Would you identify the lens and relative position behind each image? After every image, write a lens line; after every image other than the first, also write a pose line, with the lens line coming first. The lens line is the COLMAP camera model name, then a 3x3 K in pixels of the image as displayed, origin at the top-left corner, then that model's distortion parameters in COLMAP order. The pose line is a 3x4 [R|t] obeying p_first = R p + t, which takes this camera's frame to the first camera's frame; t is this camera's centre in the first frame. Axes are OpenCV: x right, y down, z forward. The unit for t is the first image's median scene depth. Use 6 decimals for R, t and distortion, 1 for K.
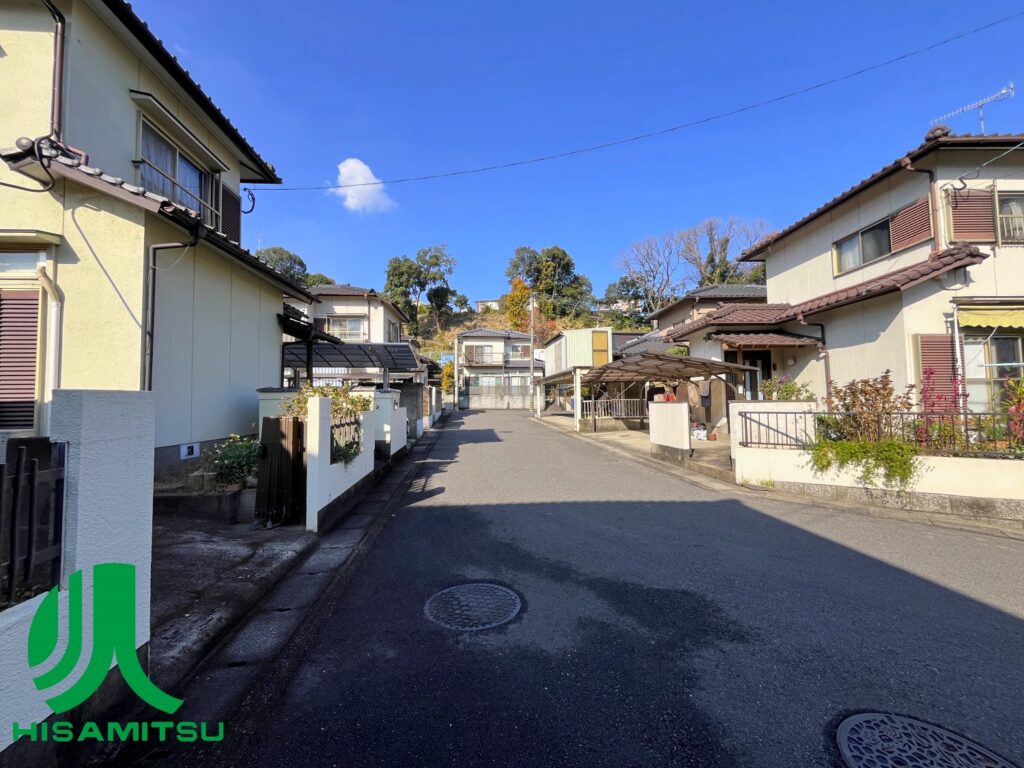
lens RADIAL K [[417.4, 0, 511.8], [0, 417.4, 383.0], [0, 0, 1]] dist [-0.004336, -0.000158]
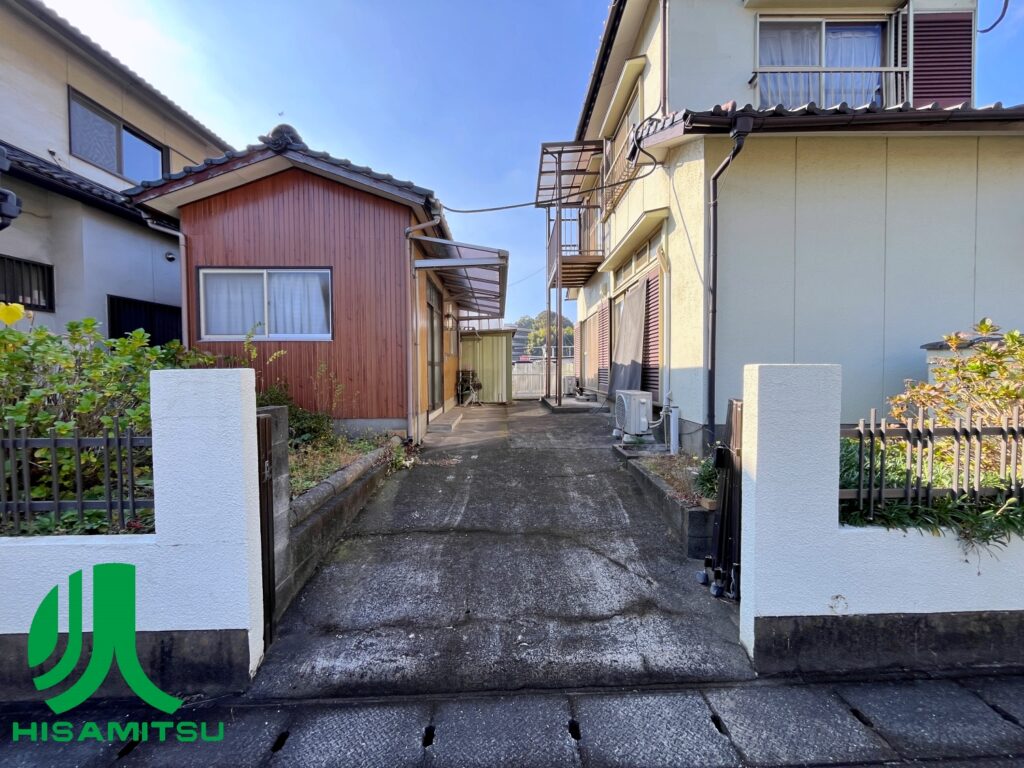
lens RADIAL K [[417.4, 0, 510.4], [0, 417.4, 383.4], [0, 0, 1]] dist [-0.004336, -0.000158]
pose [[-0.093086, 0.042993, -0.994729, -0.001937], [0.052995, 0.997865, 0.038169, 0.028248], [0.994247, -0.049162, -0.095166, 0.910676]]
